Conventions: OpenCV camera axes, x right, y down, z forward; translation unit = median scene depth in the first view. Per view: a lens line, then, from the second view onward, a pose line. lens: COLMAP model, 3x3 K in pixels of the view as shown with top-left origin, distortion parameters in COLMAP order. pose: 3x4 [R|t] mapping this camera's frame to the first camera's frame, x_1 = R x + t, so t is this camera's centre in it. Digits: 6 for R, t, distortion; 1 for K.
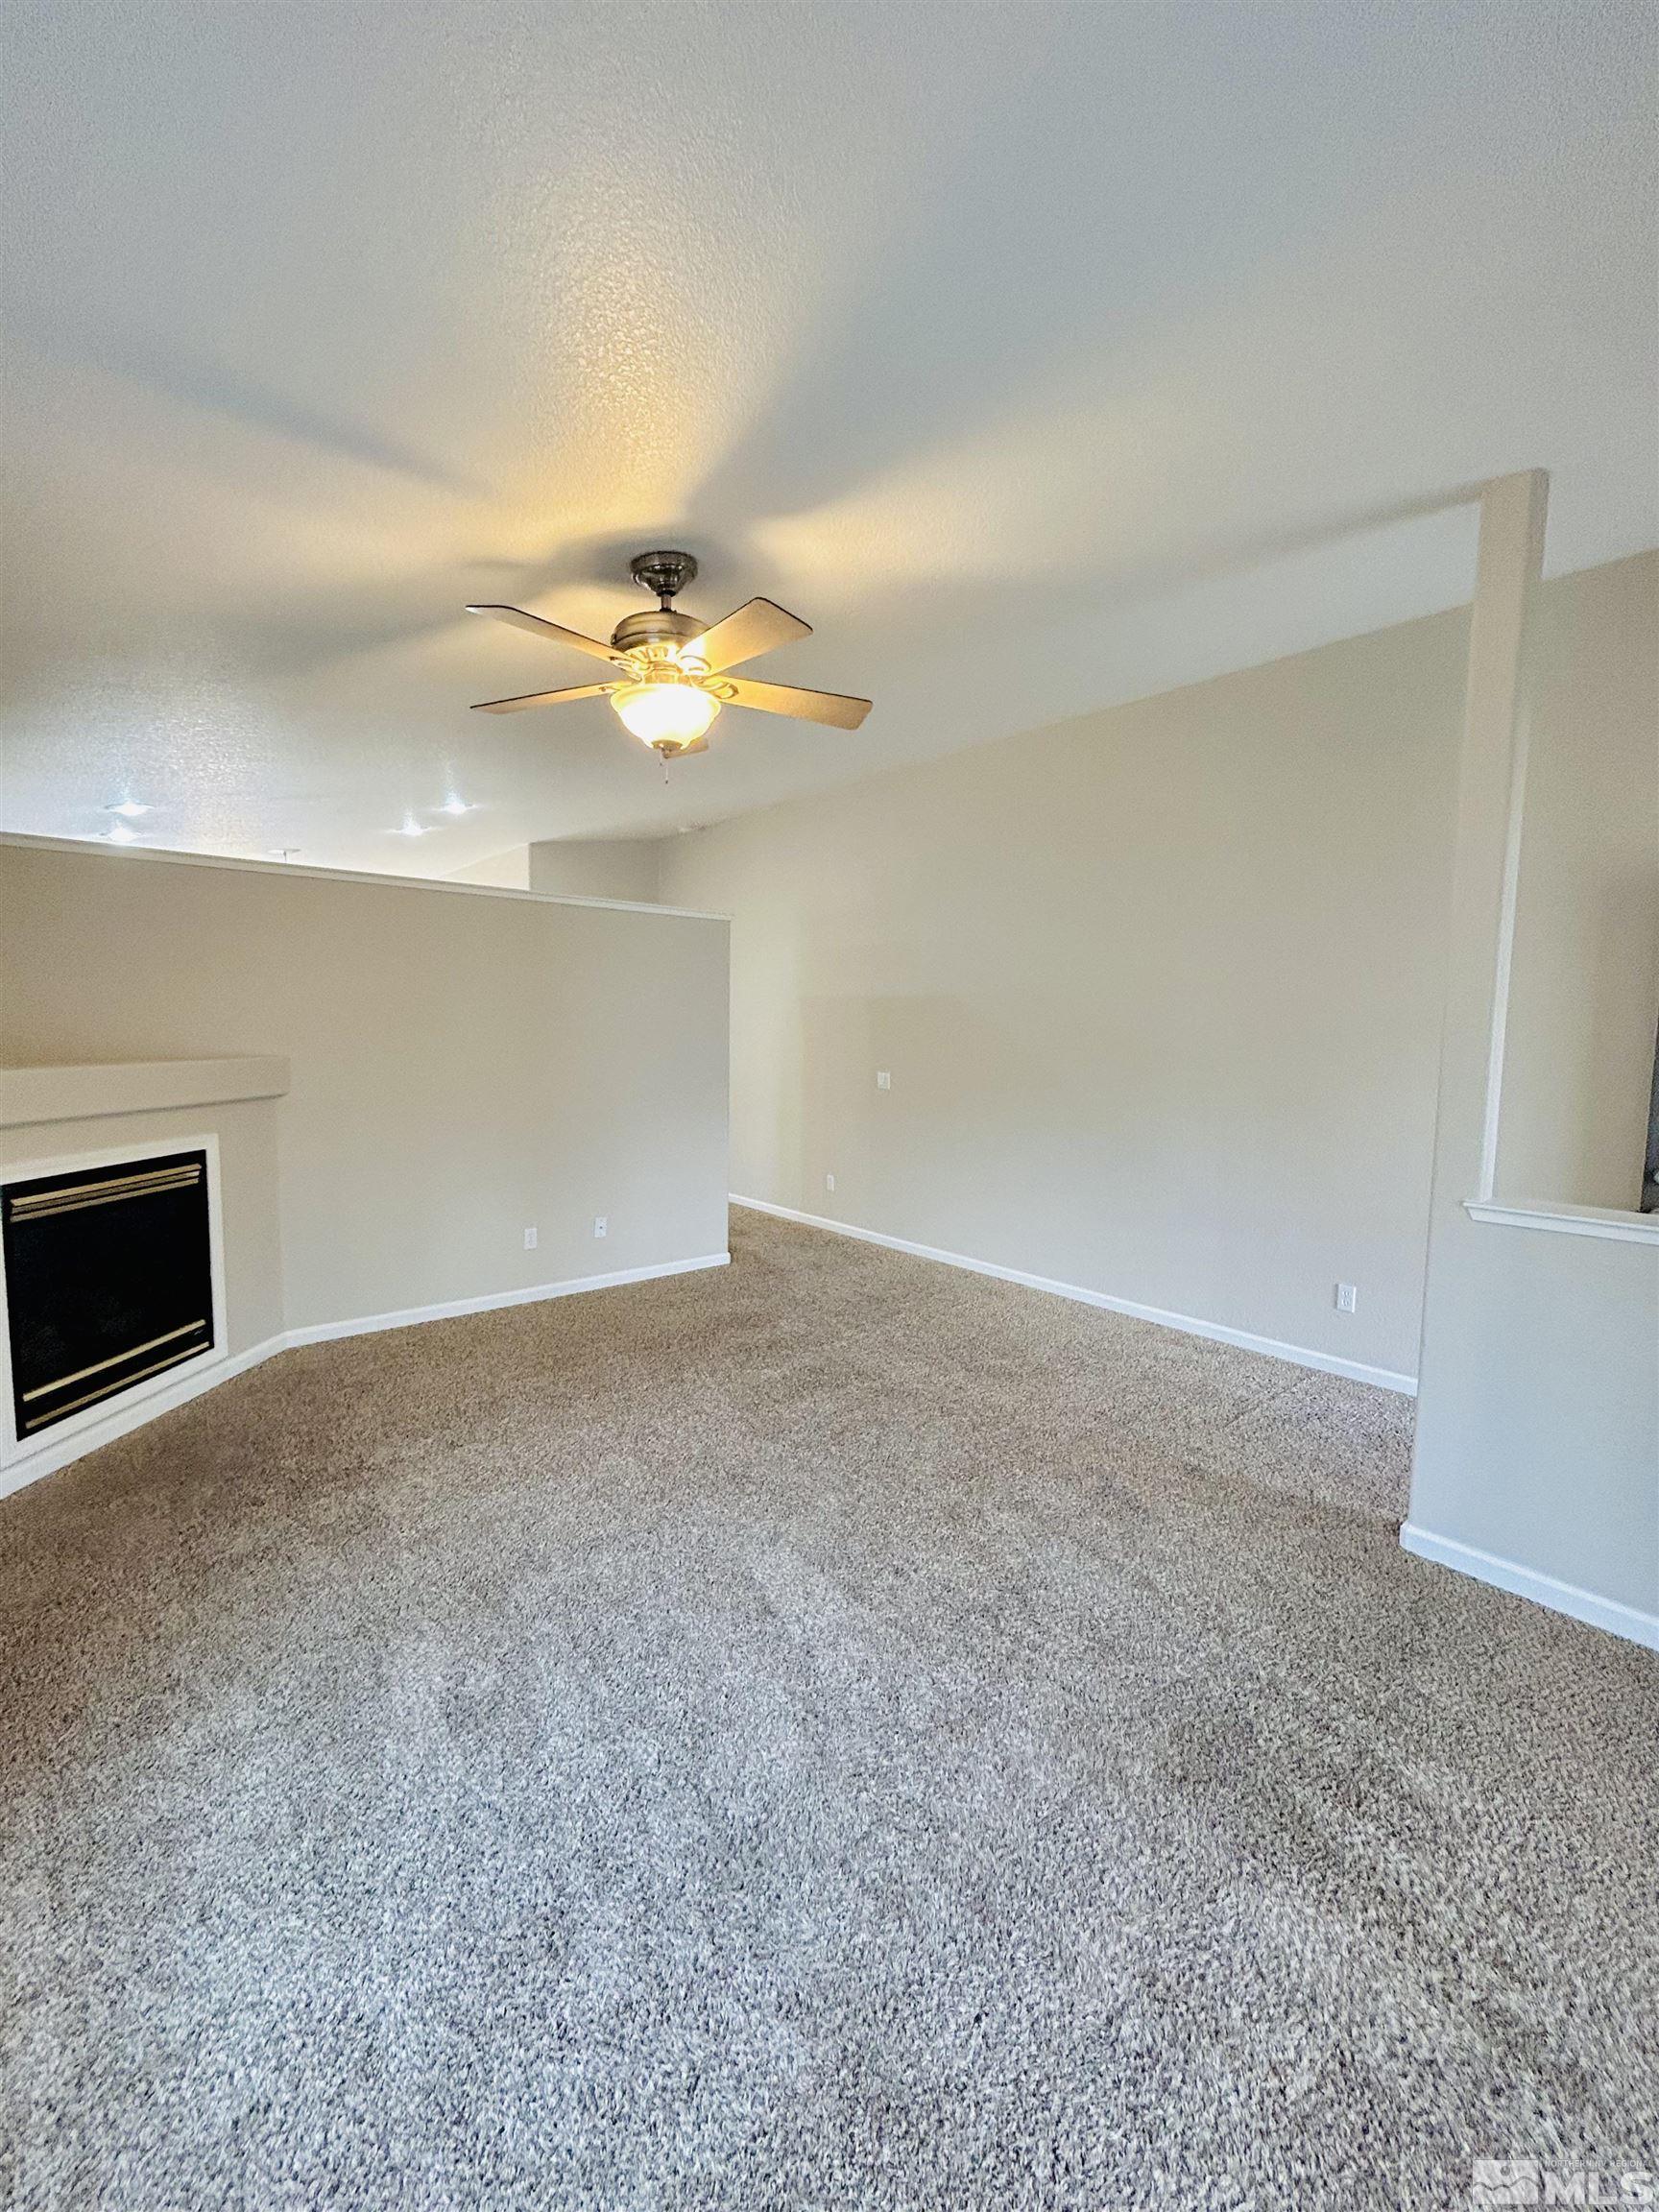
lens RADIAL K [[897.2, 0, 823.6], [0, 897.2, 1099.7], [0, 0, 1]] dist [-0.001492, 0.000406]
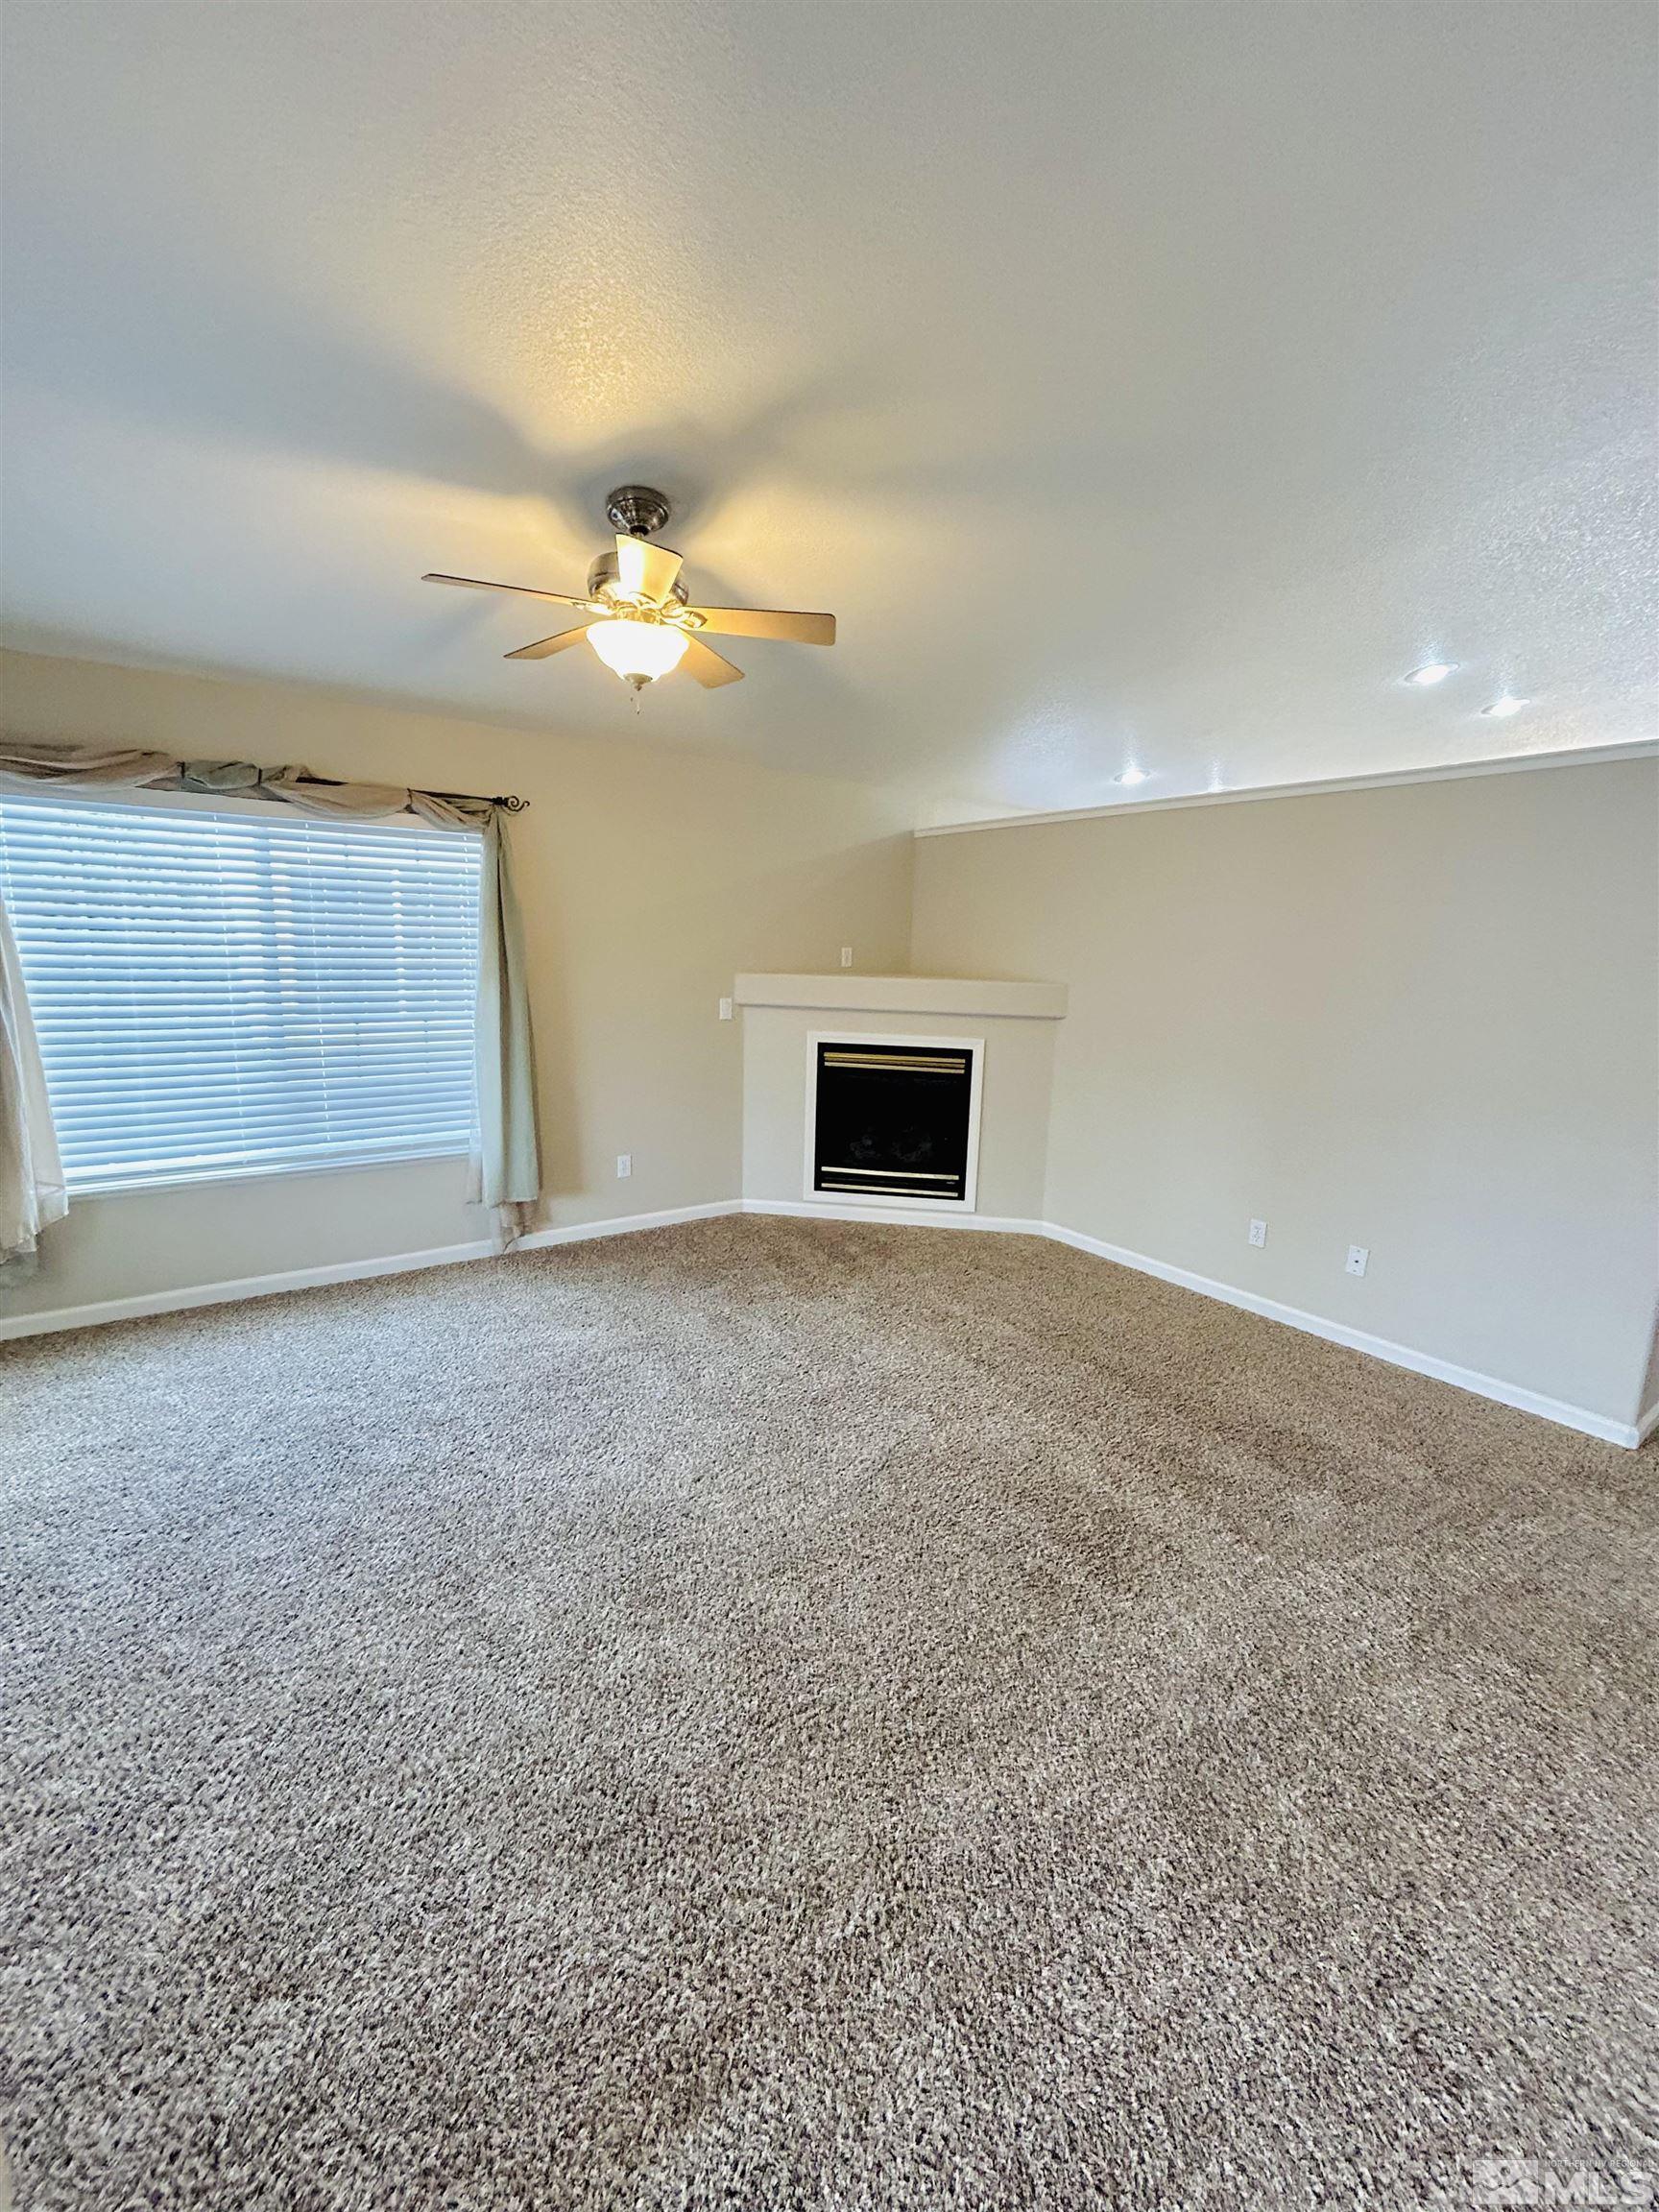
lens RADIAL K [[897.2, 0, 824.2], [0, 897.2, 1114.9], [0, 0, 1]] dist [-0.001492, 0.000406]
pose [[-0.083265, 0.178109, -0.980482, 0.615228], [-0.109163, 0.976347, 0.186628, -0.070441], [0.990530, 0.122572, -0.061852, 0.874803]]
